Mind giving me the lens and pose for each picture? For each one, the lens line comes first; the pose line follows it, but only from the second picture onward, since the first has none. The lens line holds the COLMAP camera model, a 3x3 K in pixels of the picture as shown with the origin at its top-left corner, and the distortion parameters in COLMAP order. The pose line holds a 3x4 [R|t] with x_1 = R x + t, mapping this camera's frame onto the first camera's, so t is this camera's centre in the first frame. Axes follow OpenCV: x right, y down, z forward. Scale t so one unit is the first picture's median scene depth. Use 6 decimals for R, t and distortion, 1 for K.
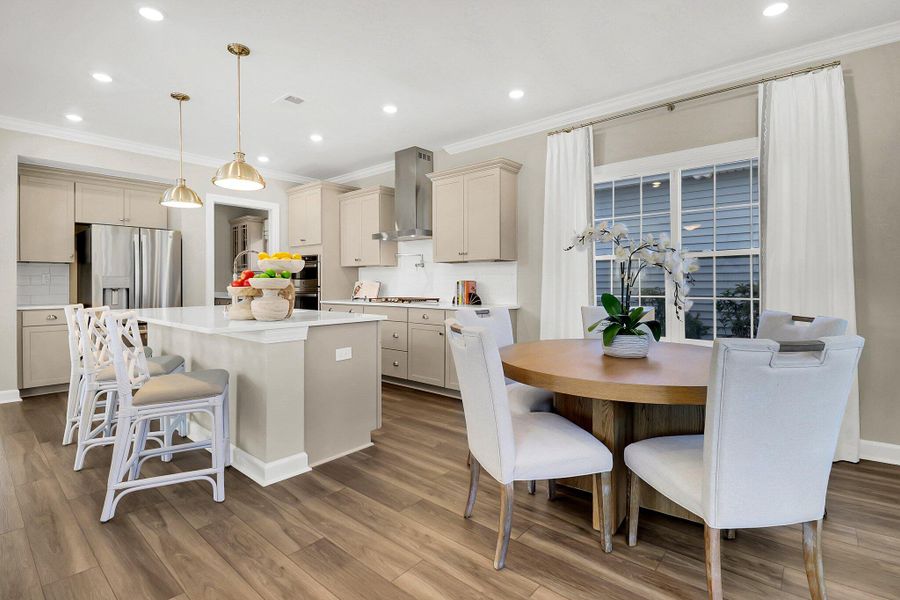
lens RADIAL K [[423.0, 0, 453.5], [0, 423.0, 283.9], [0, 0, 1]] dist [0.003035, -0.013626]
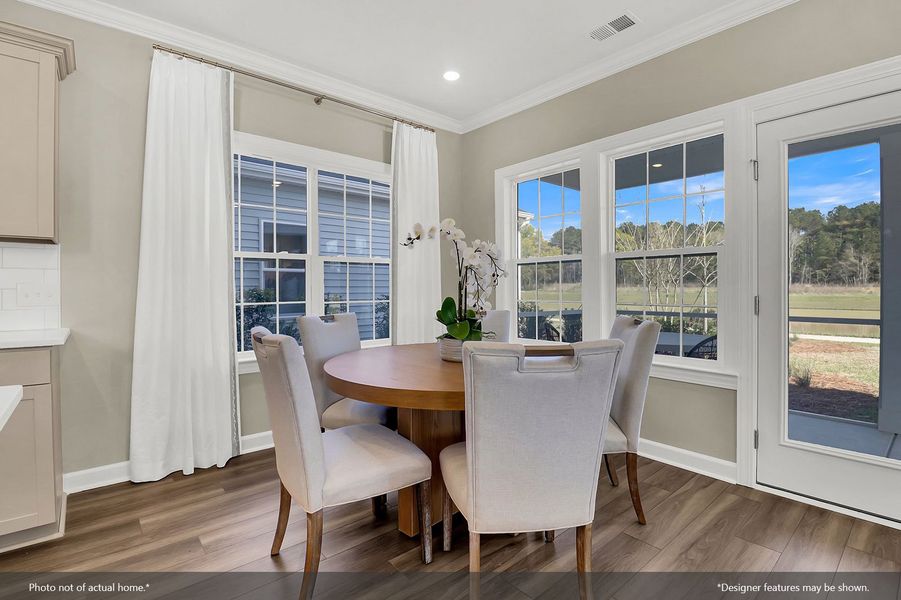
lens RADIAL K [[420.9, 0, 453.8], [0, 420.9, 294.0], [0, 0, 1]] dist [0.000958, -0.013646]
pose [[0.157241, -0.003025, 0.987556, -0.332166], [0.009101, 0.999957, 0.001614, 0.011937], [-0.987518, 0.008734, 0.157262, 0.511592]]
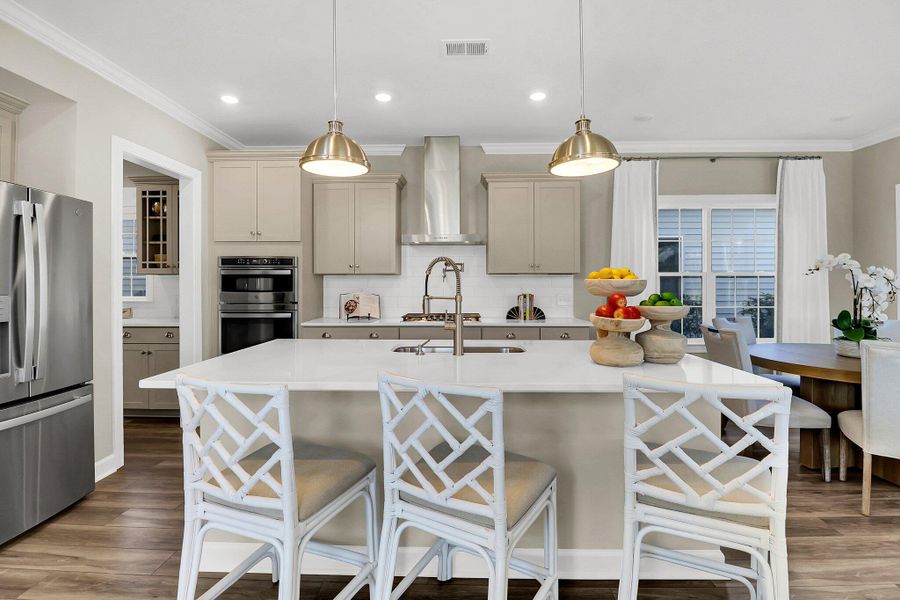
lens RADIAL K [[423.0, 0, 453.5], [0, 423.0, 283.9], [0, 0, 1]] dist [0.003035, -0.013626]
pose [[0.778411, 0.004547, 0.627739, -0.830618], [0.002726, 0.999940, -0.010624, -0.025695], [-0.627749, 0.009981, 0.778351, 0.455732]]
